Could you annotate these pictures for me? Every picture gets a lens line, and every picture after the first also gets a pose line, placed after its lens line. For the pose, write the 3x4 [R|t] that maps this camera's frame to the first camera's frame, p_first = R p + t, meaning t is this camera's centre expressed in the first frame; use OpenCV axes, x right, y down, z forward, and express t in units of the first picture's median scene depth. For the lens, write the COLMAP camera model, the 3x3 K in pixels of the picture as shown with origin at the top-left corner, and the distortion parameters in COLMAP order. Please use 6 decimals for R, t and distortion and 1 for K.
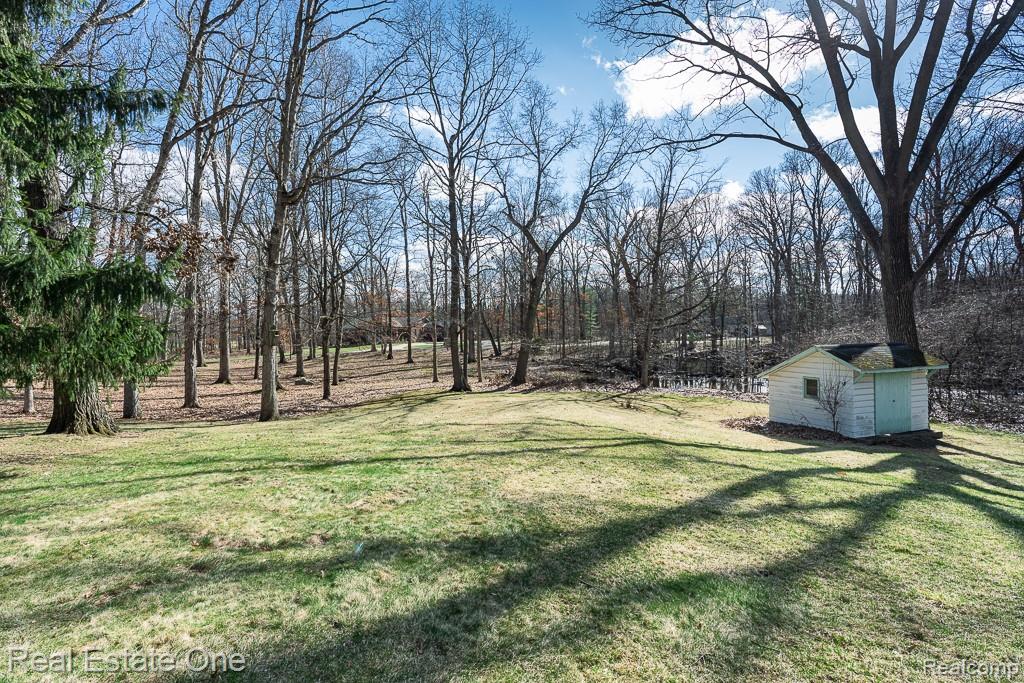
lens RADIAL K [[467.9, 0, 512.0], [0, 467.9, 341.5], [0, 0, 1]] dist [-0.002203, -0.000468]
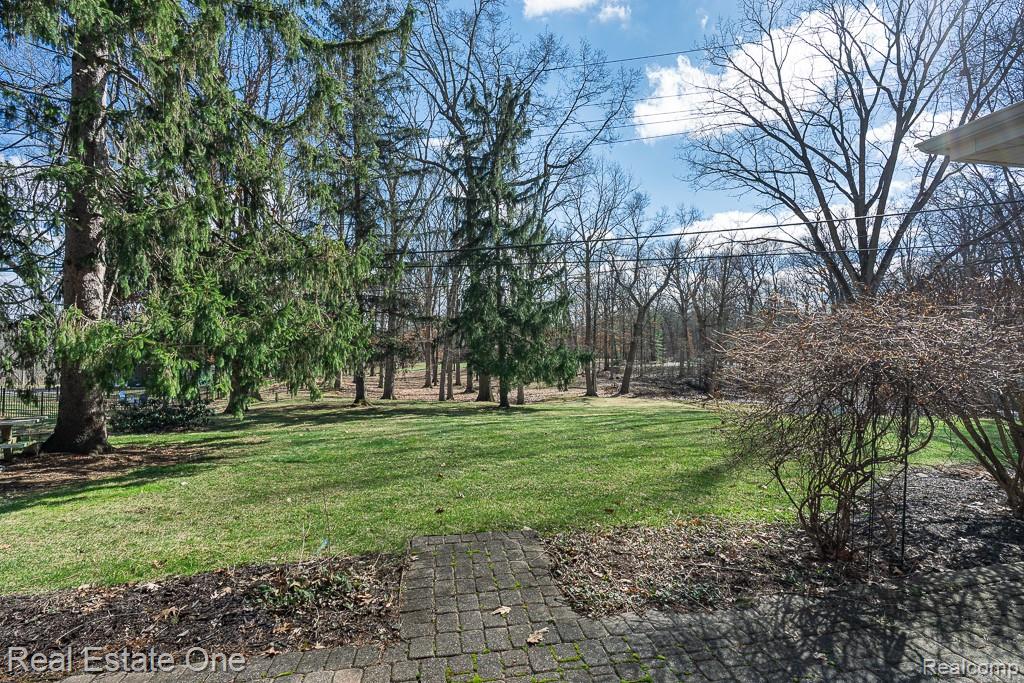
lens RADIAL K [[467.9, 0, 512.0], [0, 467.9, 341.5], [0, 0, 1]] dist [-0.002203, -0.000468]
pose [[0.992991, 0.018177, -0.116786, -0.119927], [-0.021964, 0.999271, -0.031225, -0.014532], [0.116133, 0.033571, 0.992666, -0.377079]]
